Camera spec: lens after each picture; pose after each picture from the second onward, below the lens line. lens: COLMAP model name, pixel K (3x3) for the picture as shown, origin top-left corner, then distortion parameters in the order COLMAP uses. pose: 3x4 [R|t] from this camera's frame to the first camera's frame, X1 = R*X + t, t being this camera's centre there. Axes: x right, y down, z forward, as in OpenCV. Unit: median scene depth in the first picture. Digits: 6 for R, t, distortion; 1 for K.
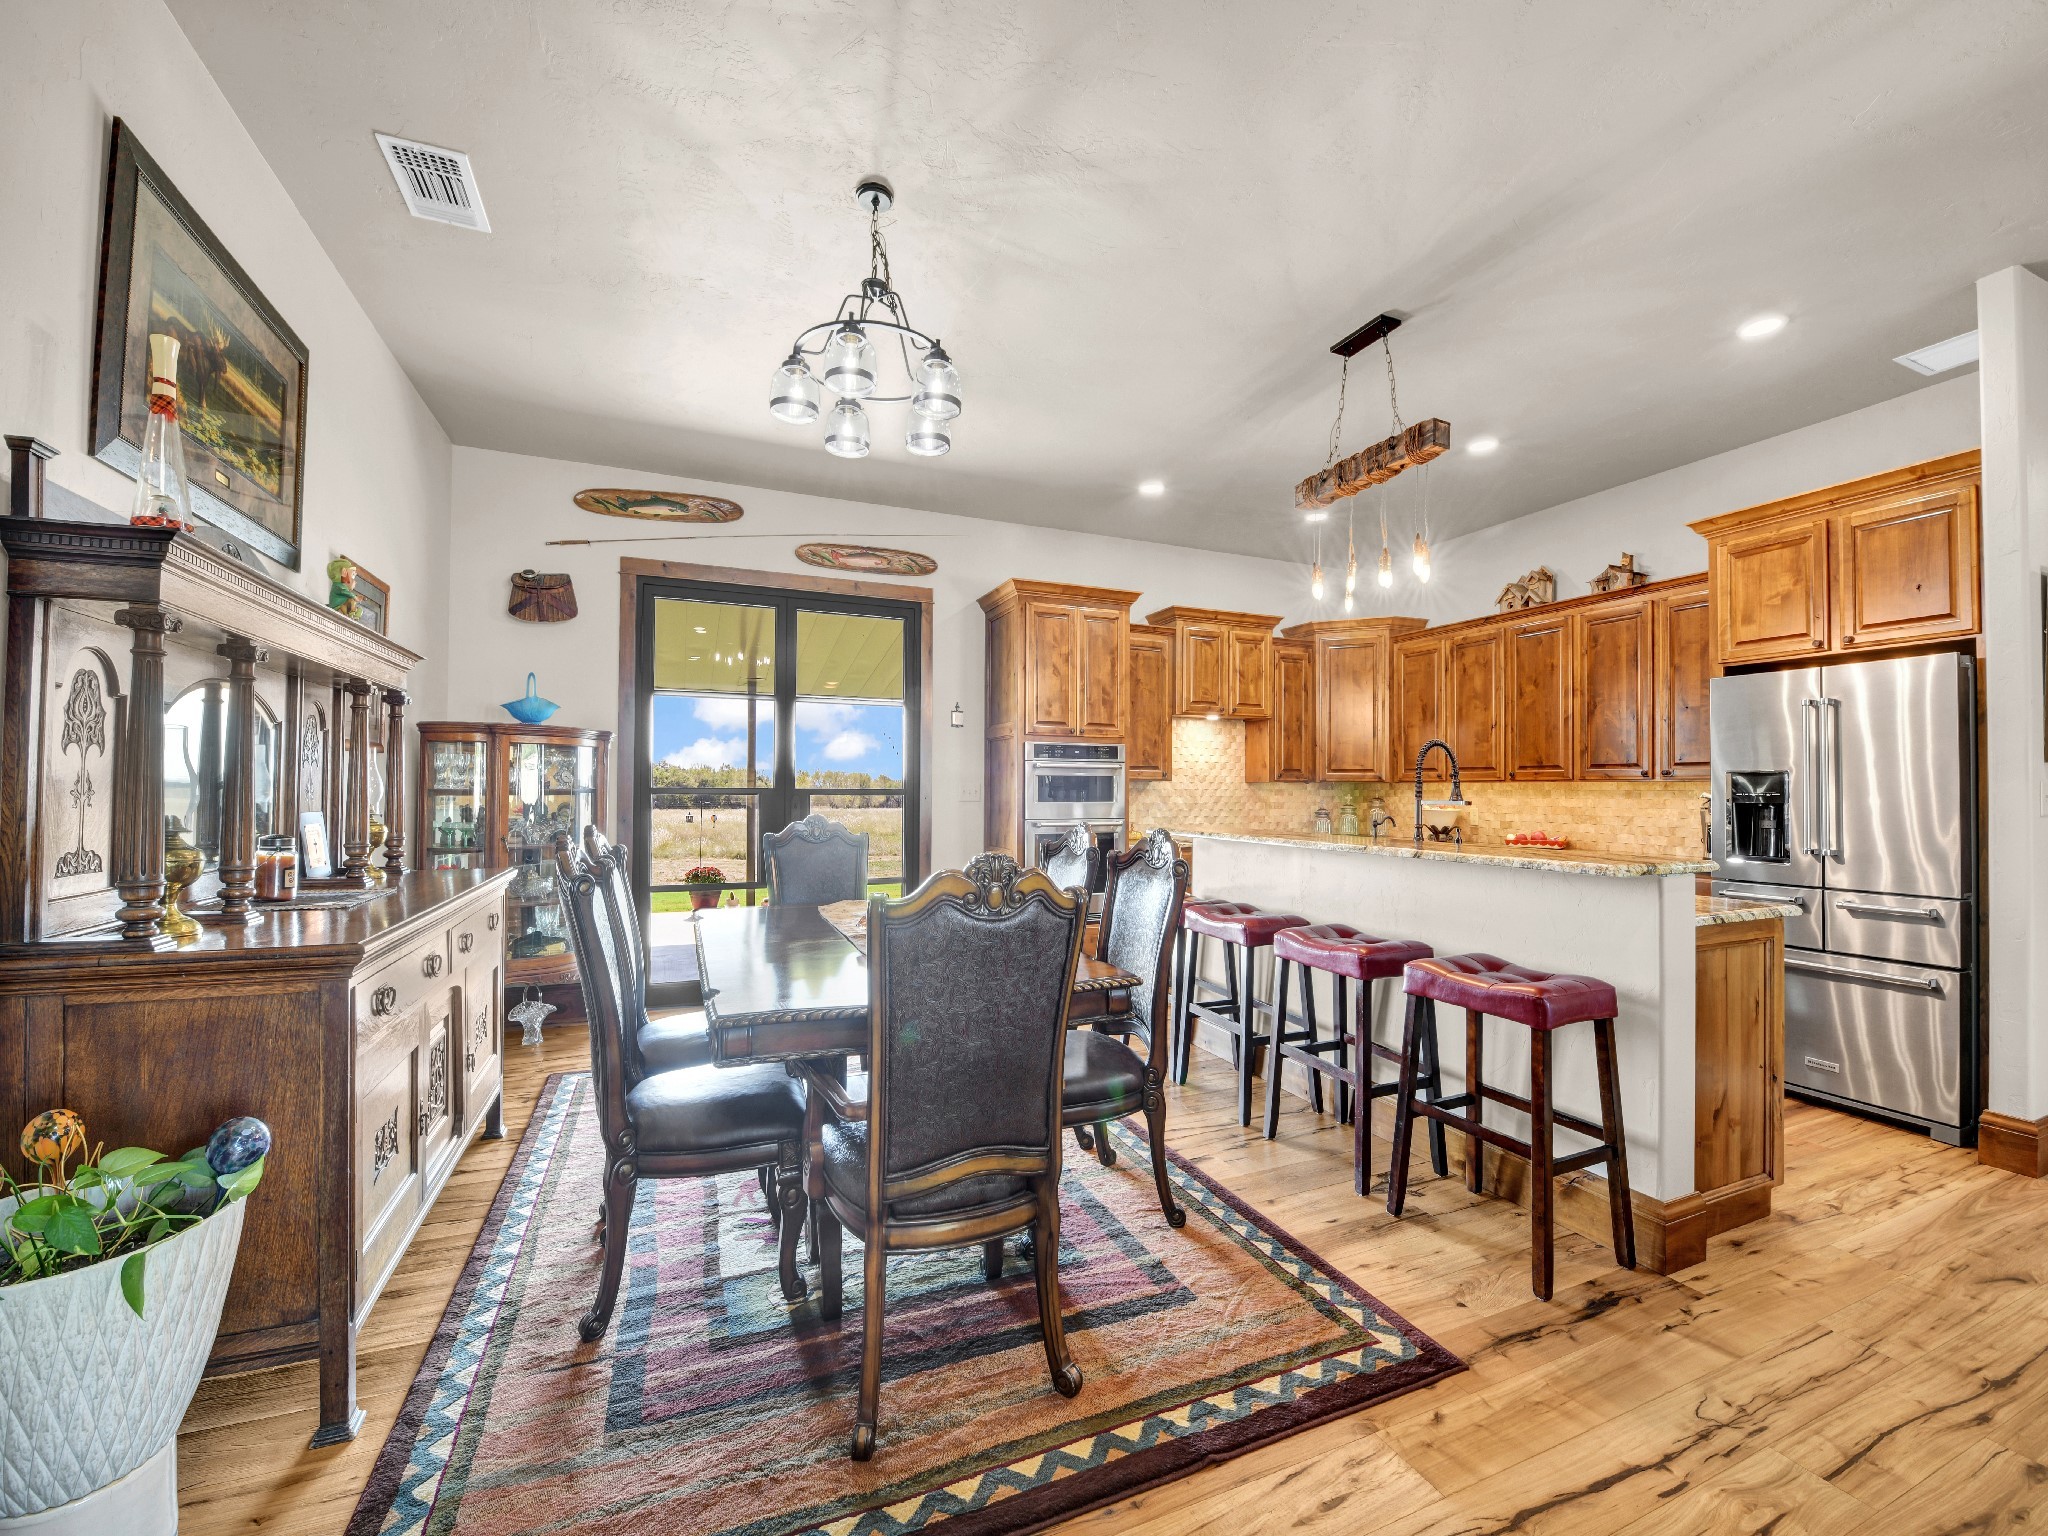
lens RADIAL K [[830.5, 0, 1022.9], [0, 830.5, 773.9], [0, 0, 1]] dist [-0.019064, -0.001200]
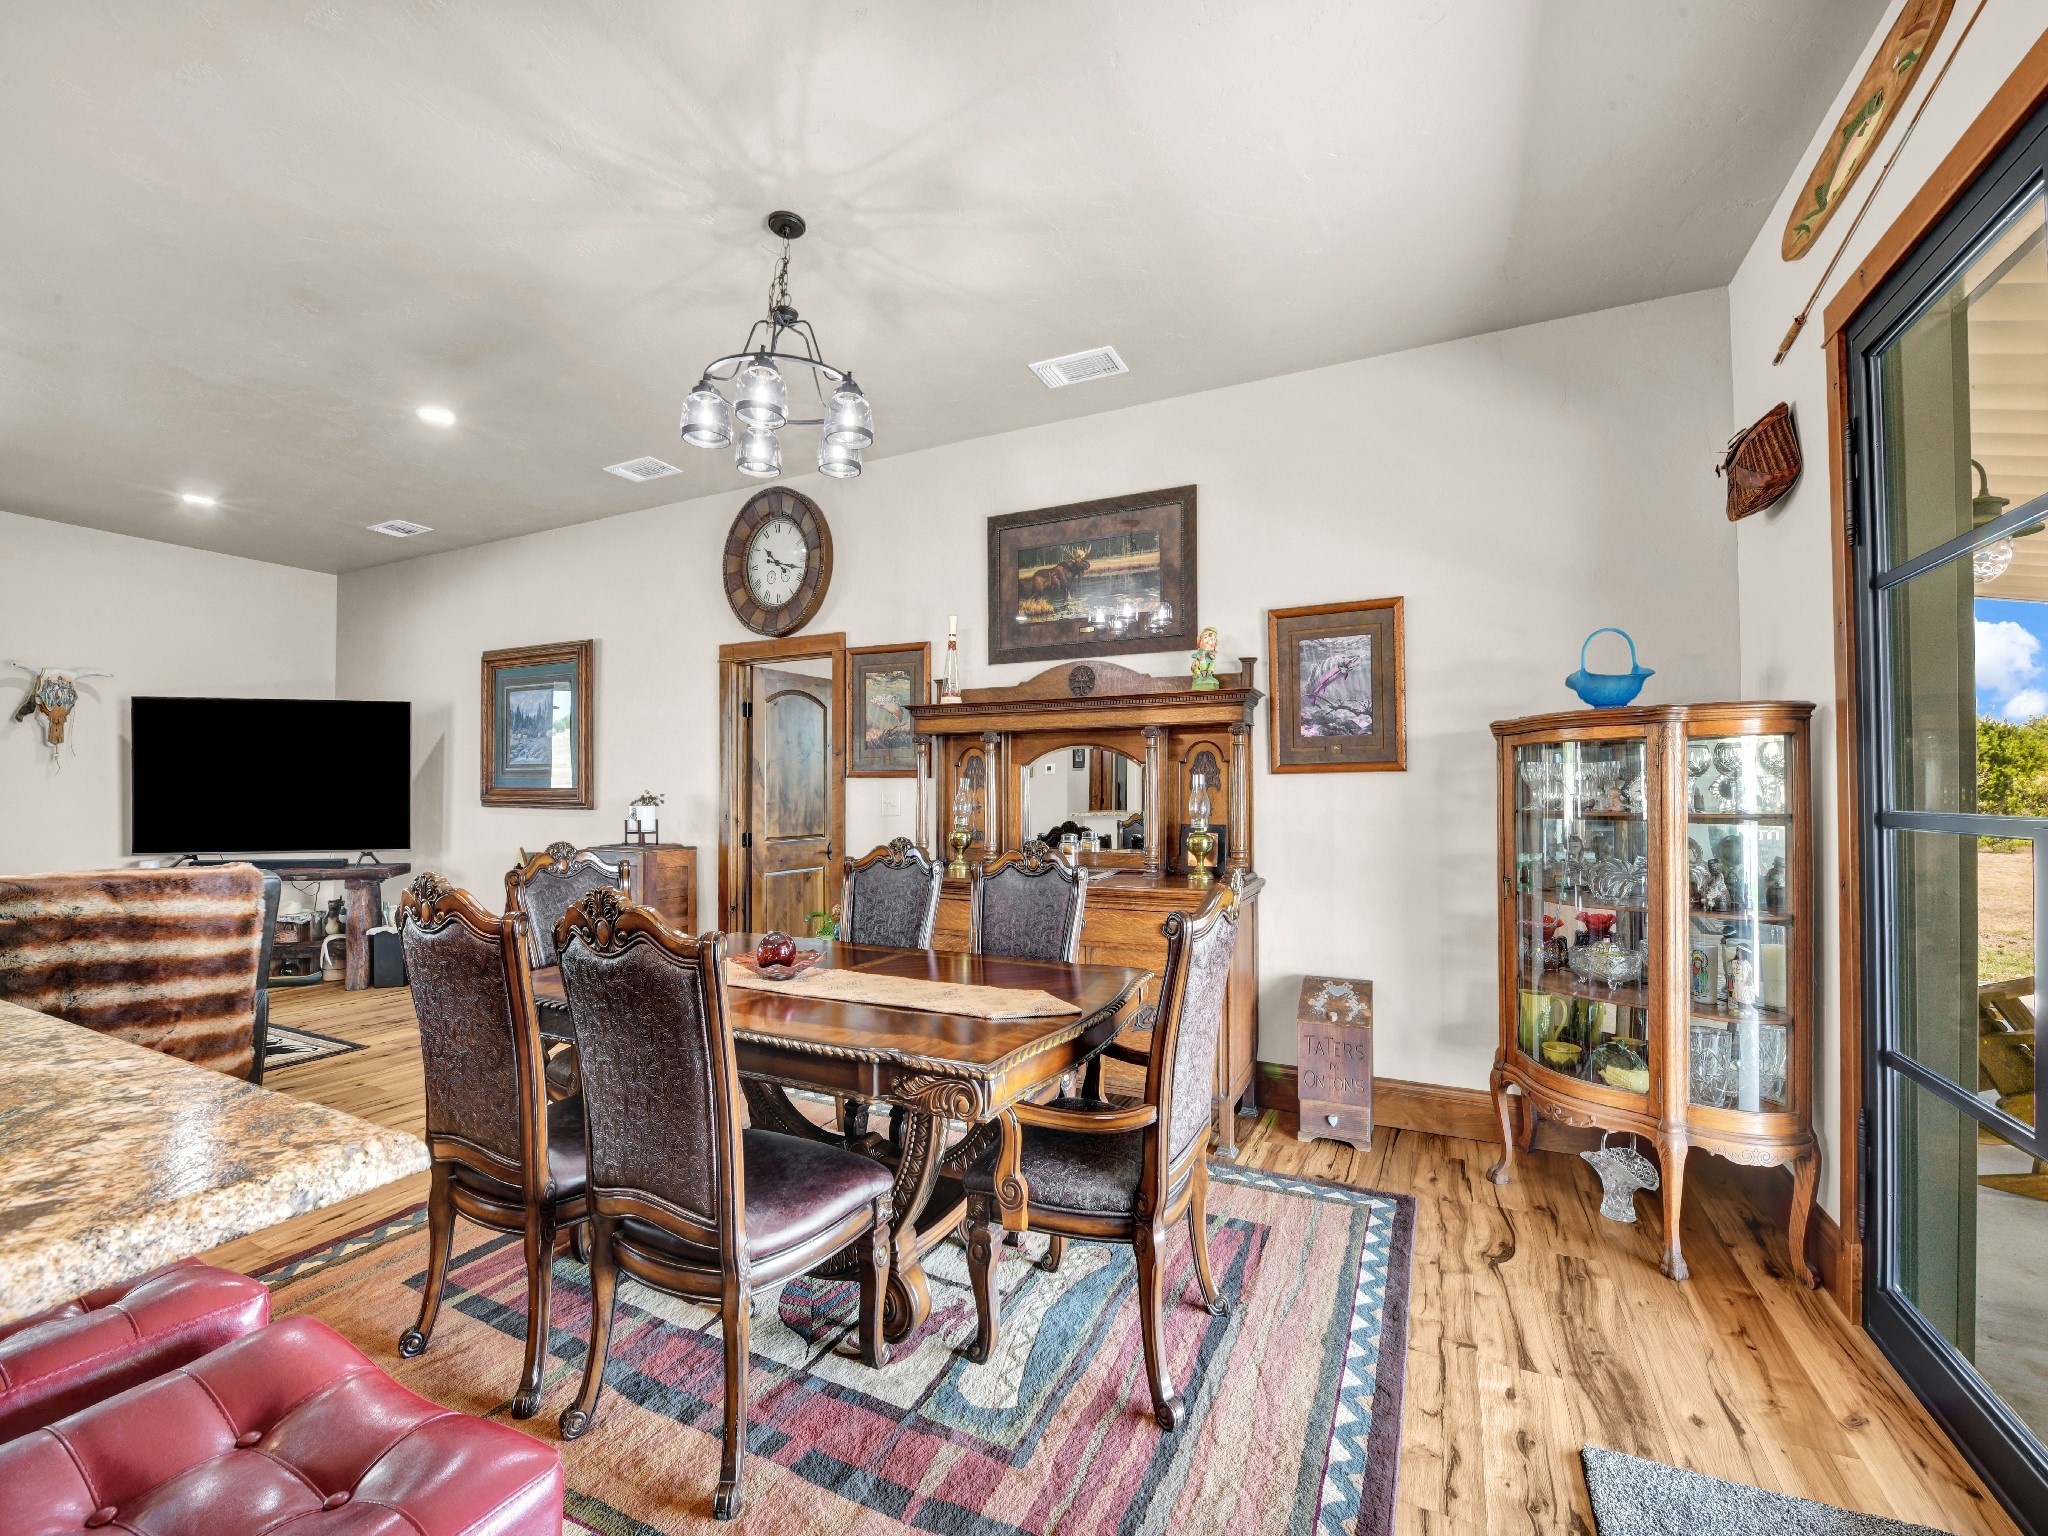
lens RADIAL K [[848.1, 0, 1020.9], [0, 848.1, 785.0], [0, 0, 1]] dist [-0.010757, -0.005869]
pose [[-0.750753, -0.012432, -0.660467, 0.152353], [0.009415, 0.999520, -0.029515, 0.011361], [0.660516, -0.028376, -0.750275, 1.051246]]
